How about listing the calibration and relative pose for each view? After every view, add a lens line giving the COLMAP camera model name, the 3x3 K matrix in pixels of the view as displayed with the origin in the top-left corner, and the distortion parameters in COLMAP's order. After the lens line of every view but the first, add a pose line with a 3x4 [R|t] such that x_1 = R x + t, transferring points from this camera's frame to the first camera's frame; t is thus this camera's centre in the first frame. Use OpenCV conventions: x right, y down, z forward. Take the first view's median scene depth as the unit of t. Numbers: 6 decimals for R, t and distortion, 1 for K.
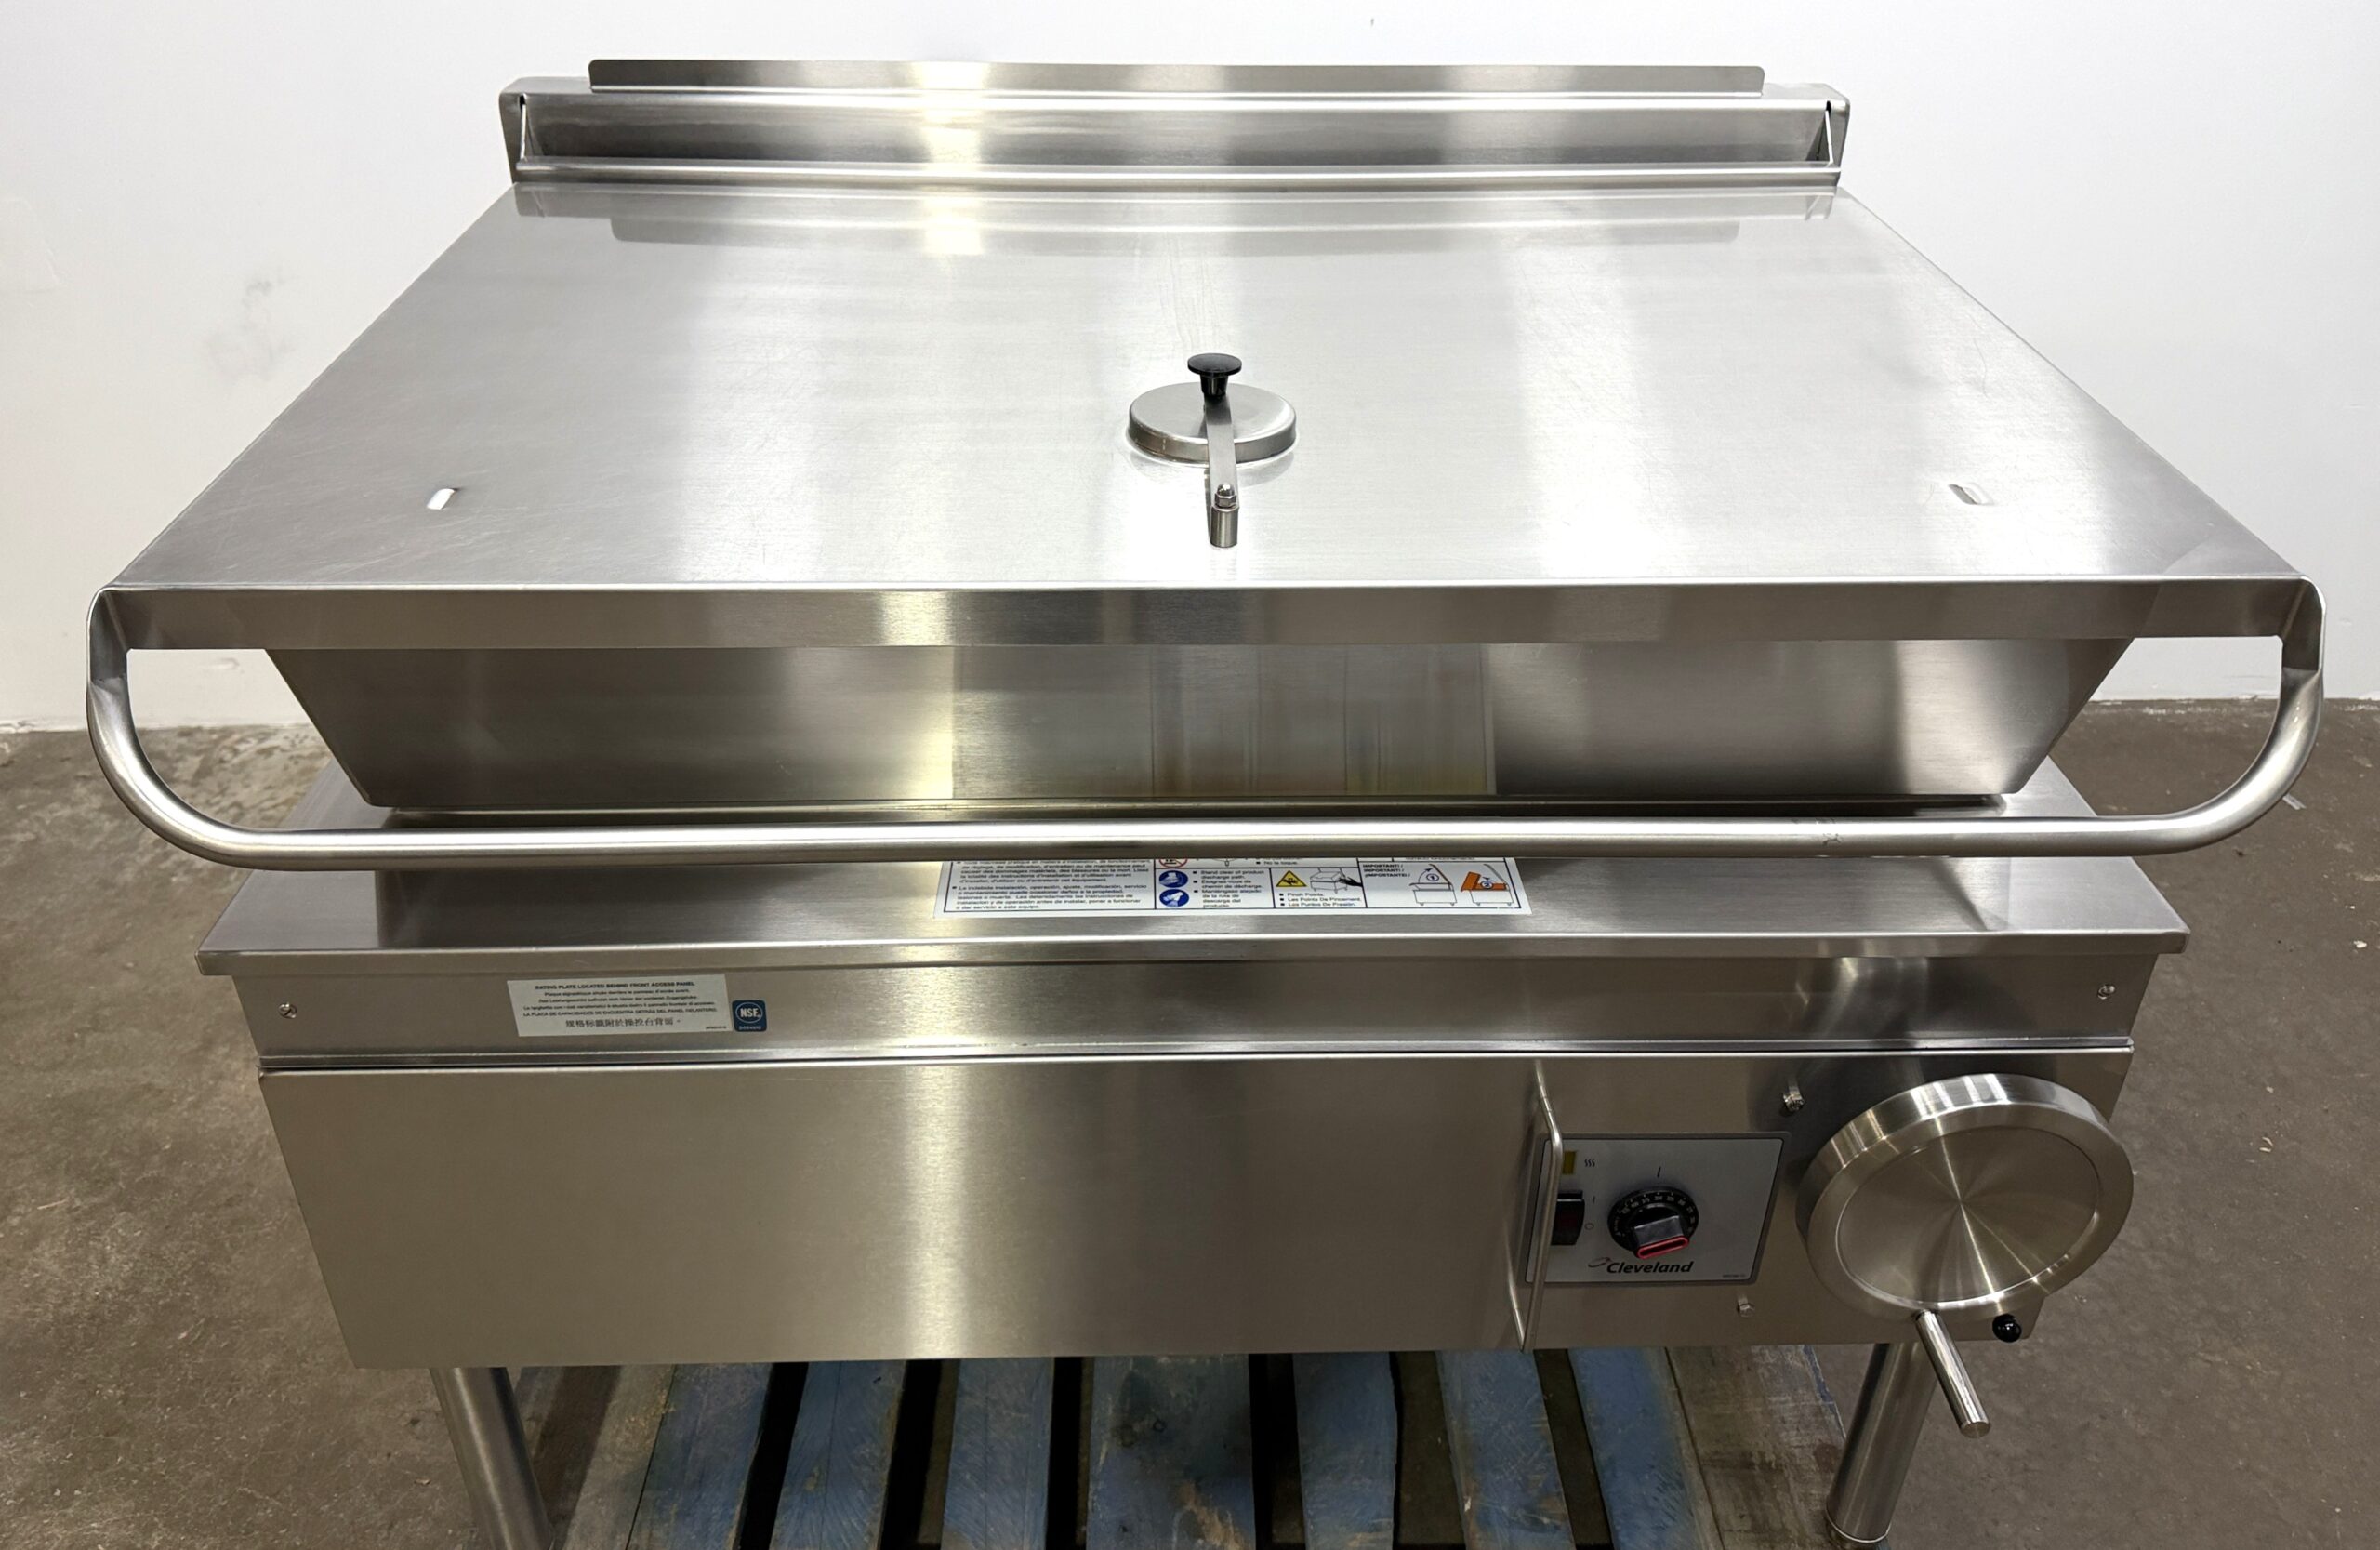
lens RADIAL K [[1832.2, 0, 1199.8], [0, 1832.2, 635.8], [0, 0, 1]] dist [-0.013275, 0.003774]
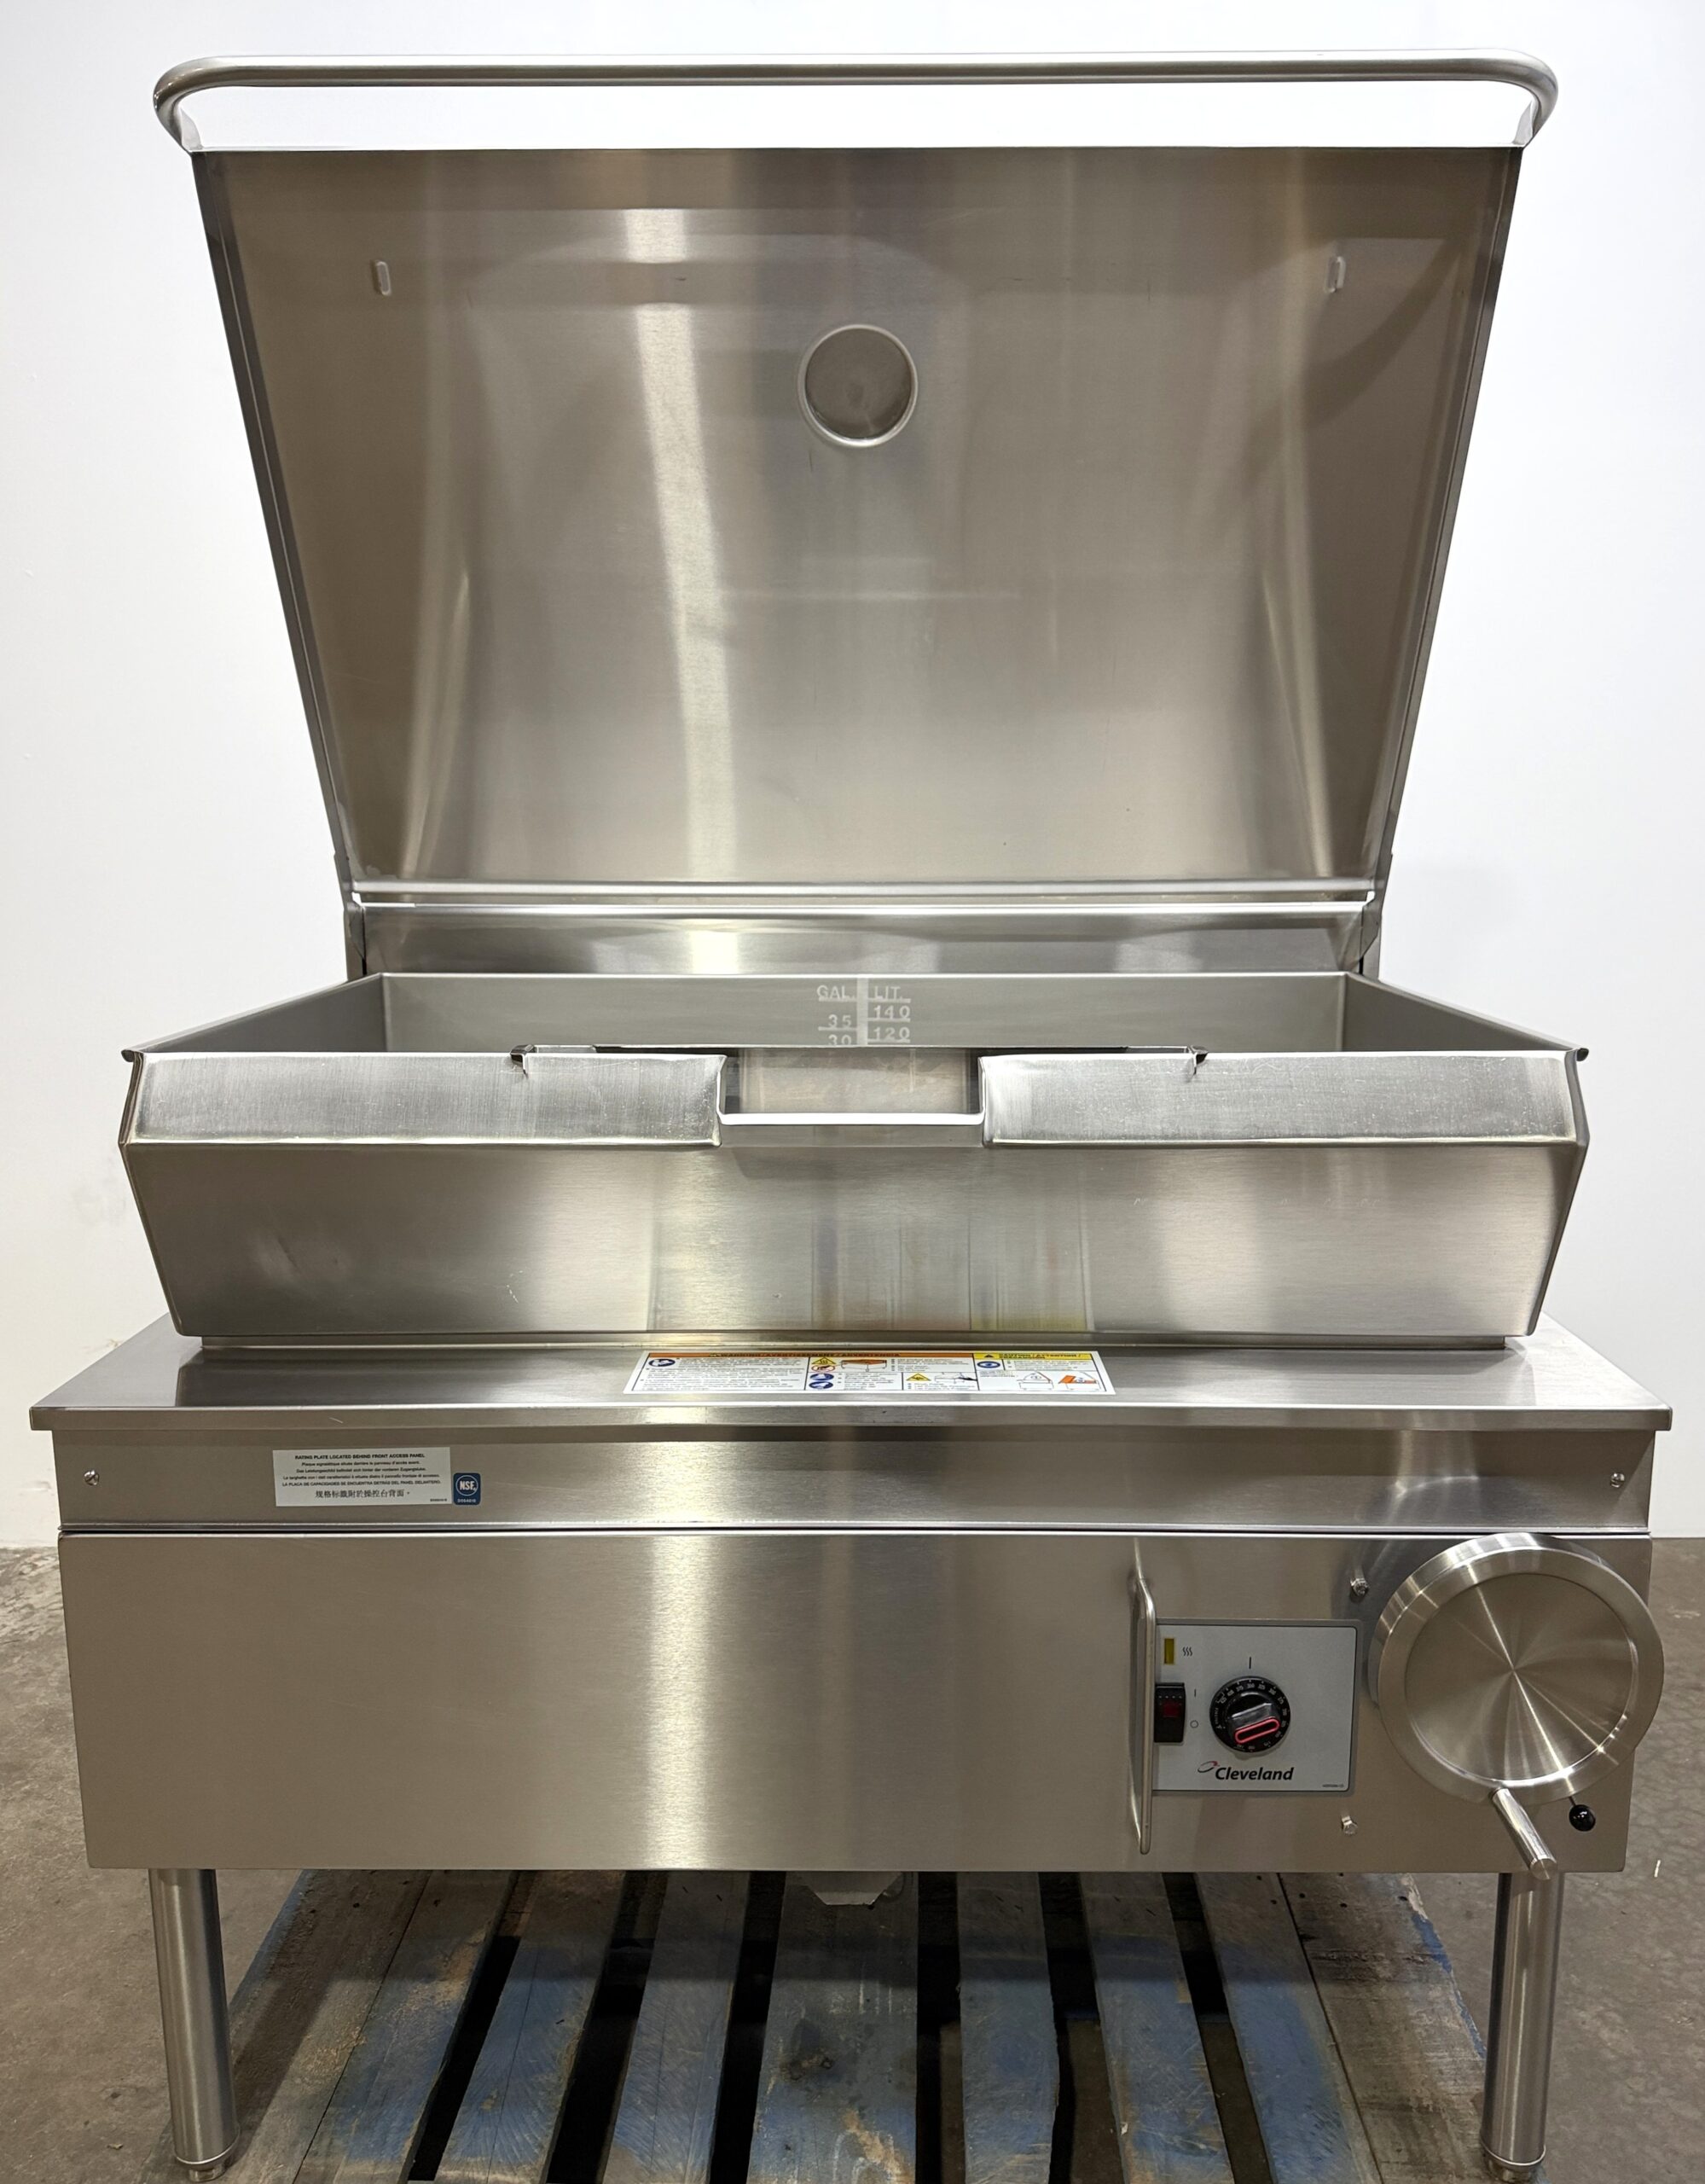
lens RADIAL K [[1724.7, 0, 884.0], [0, 1724.7, 1088.1], [0, 0, 1]] dist [-0.007023, -0.001308]
pose [[0.999177, -0.008543, -0.039651, 0.054734], [-0.005607, 0.939096, -0.343609, 0.256194], [0.040171, 0.343548, 0.938276, -0.103629]]
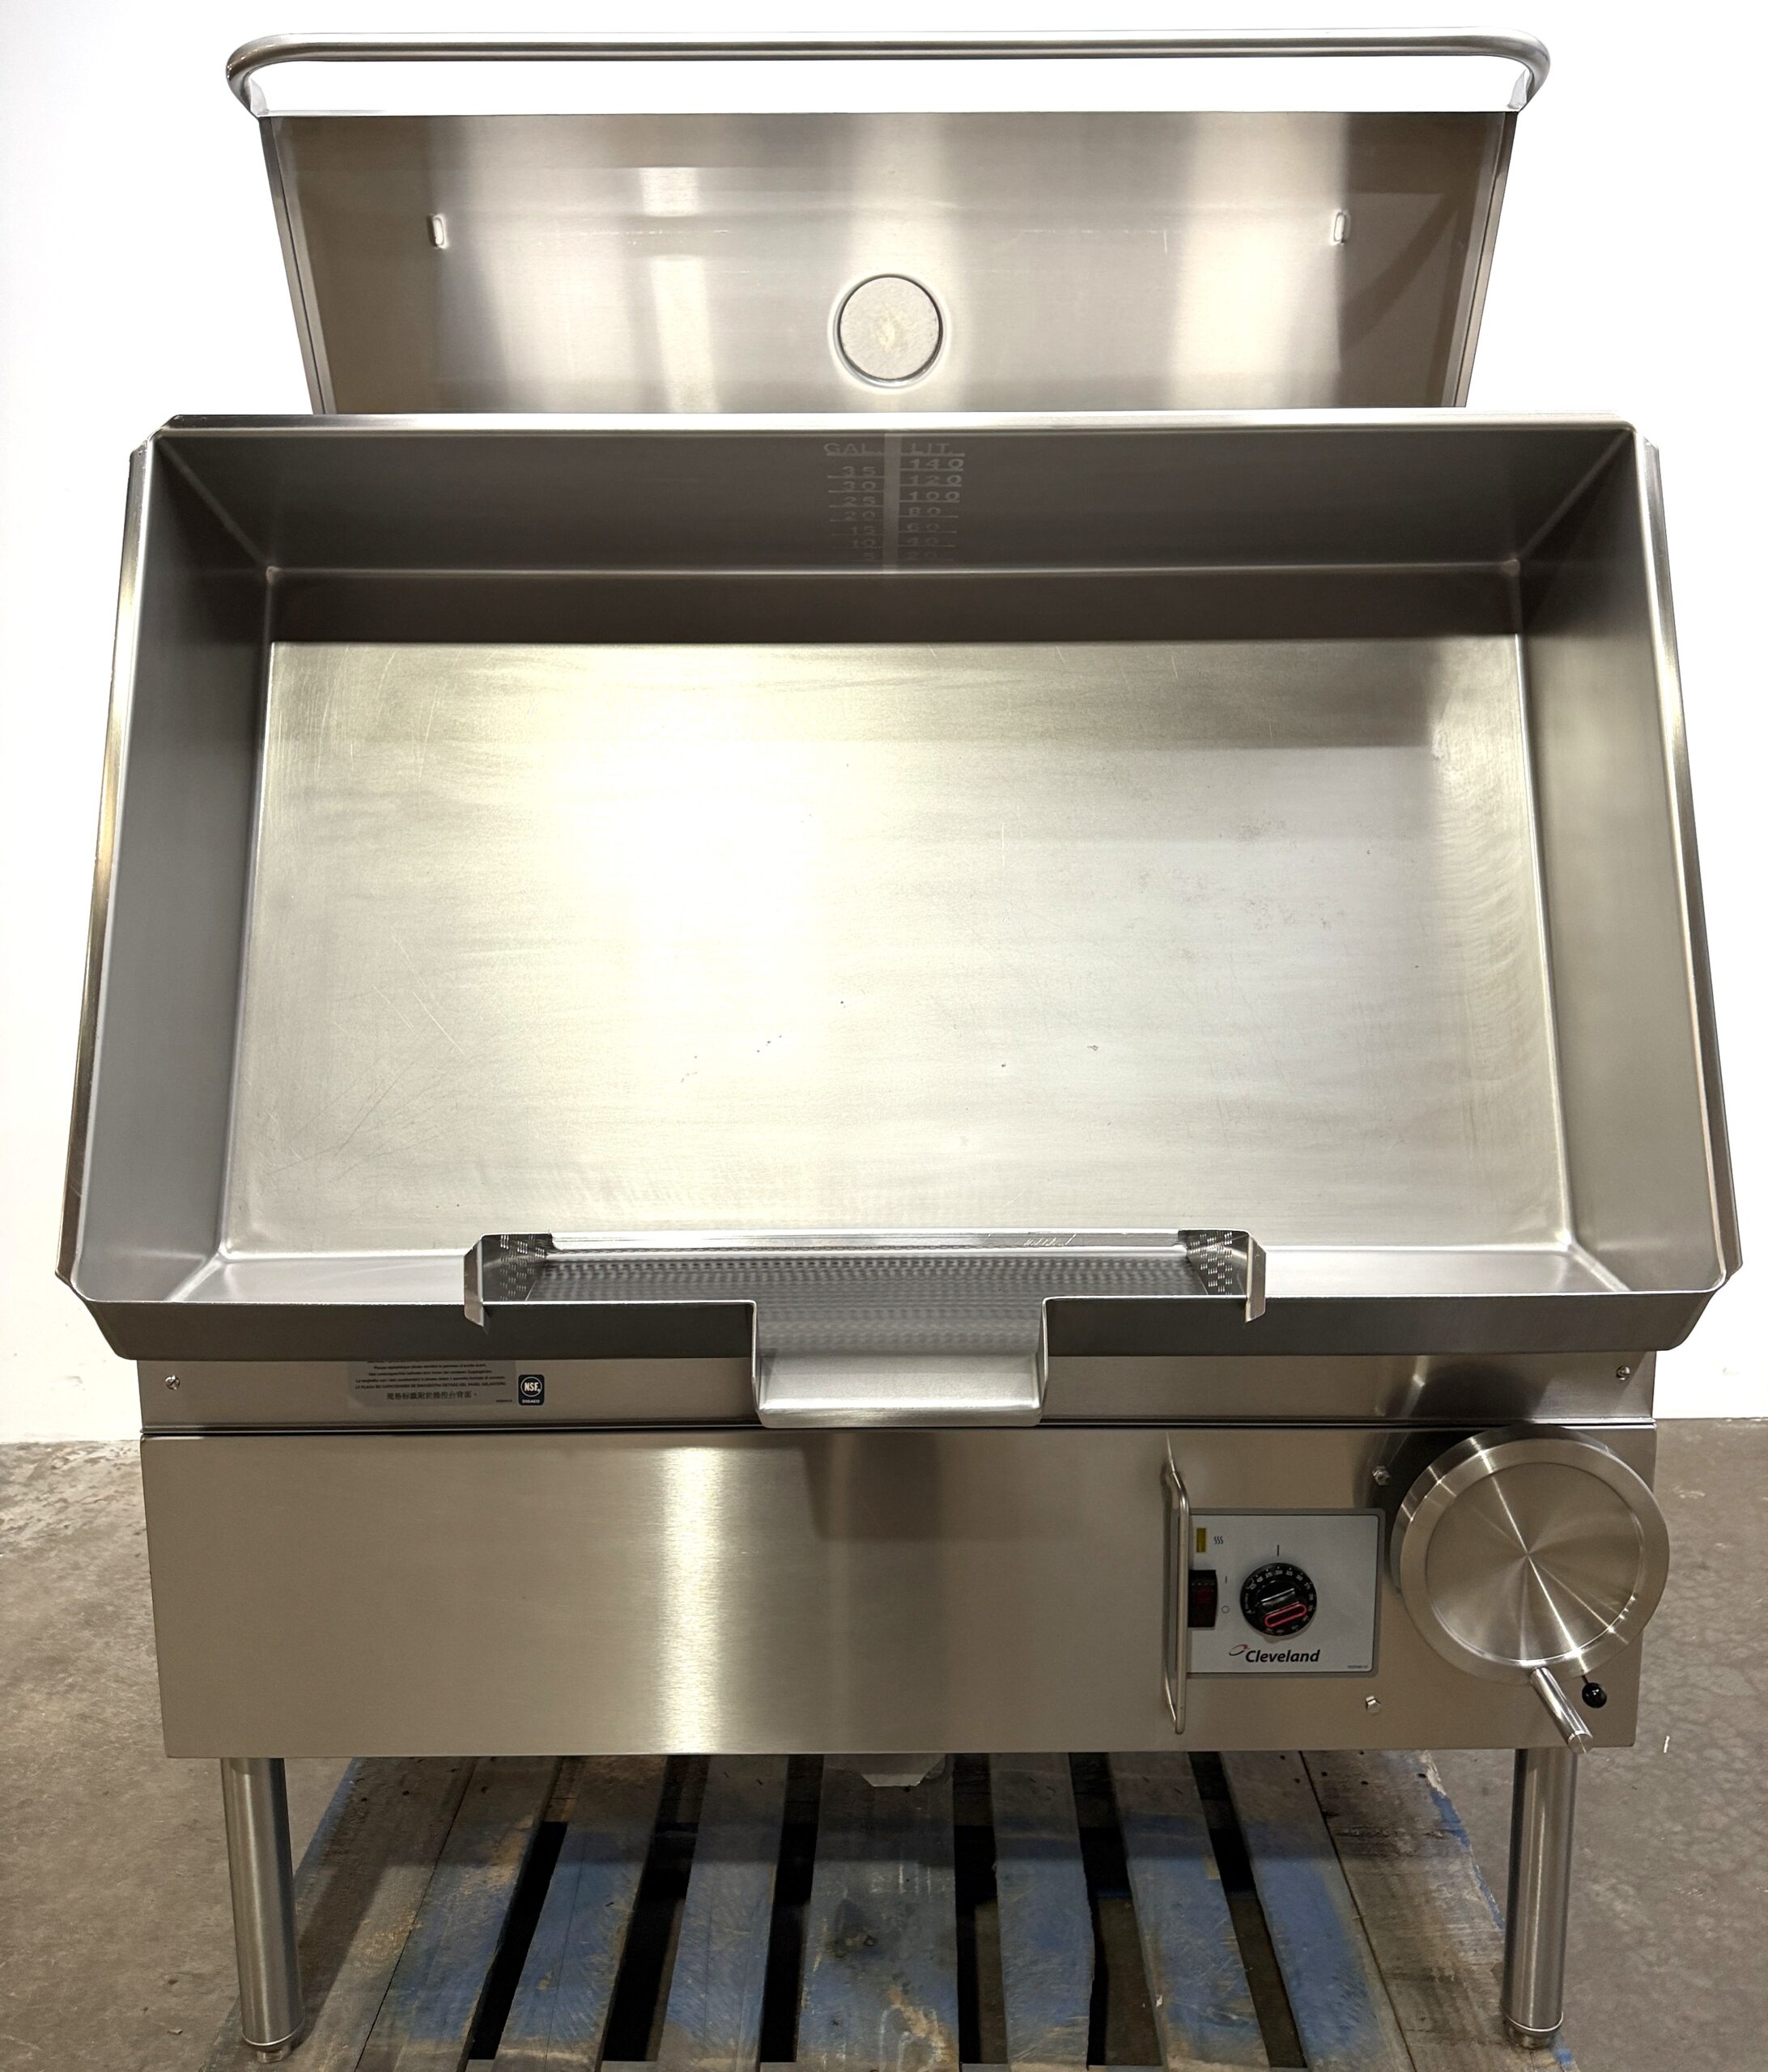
lens RADIAL K [[1735.5, 0, 897.7], [0, 1735.5, 929.8], [0, 0, 1]] dist [-0.008624, -0.000412]
pose [[0.999436, -0.015159, -0.029980, 0.034137], [0.003301, 0.932402, -0.361408, 0.253663], [0.033432, 0.361105, 0.931926, -0.161078]]
